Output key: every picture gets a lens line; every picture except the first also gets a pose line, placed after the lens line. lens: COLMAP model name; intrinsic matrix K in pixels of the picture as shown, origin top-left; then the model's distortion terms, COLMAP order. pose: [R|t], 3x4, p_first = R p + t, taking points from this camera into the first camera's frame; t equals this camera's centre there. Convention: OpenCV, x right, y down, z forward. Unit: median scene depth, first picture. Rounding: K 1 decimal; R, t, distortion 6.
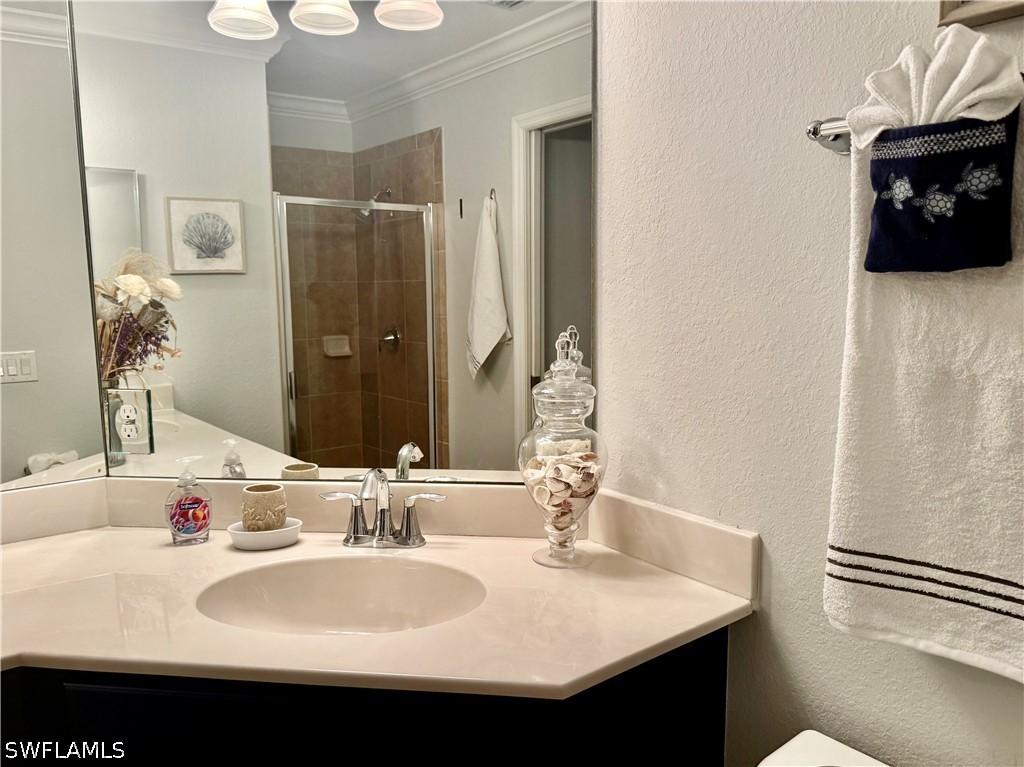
lens RADIAL K [[766.8, 0, 512.0], [0, 766.8, 383.5], [0, 0, 1]] dist [0.033850, 0.000129]
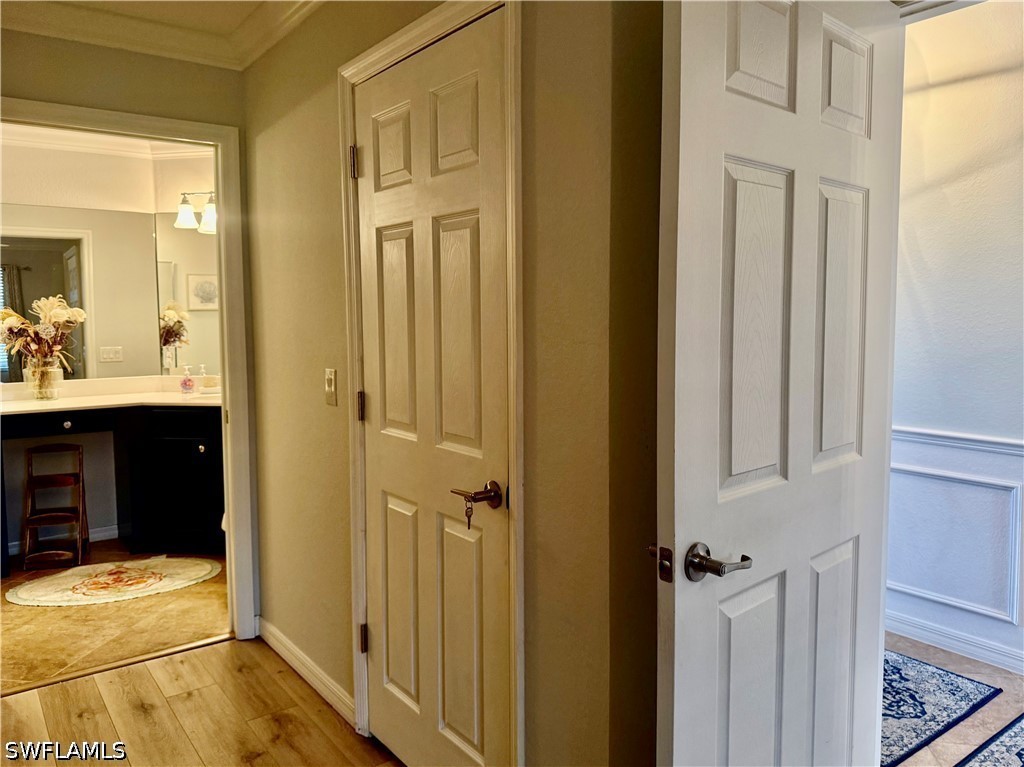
lens RADIAL K [[766.8, 0, 512.0], [0, 766.8, 383.5], [0, 0, 1]] dist [0.033850, 0.000129]
pose [[0.999607, 0.008934, -0.026575, 0.704555], [-0.010286, 0.998635, -0.051202, 0.218670], [0.026082, 0.051455, 0.998335, -1.501852]]
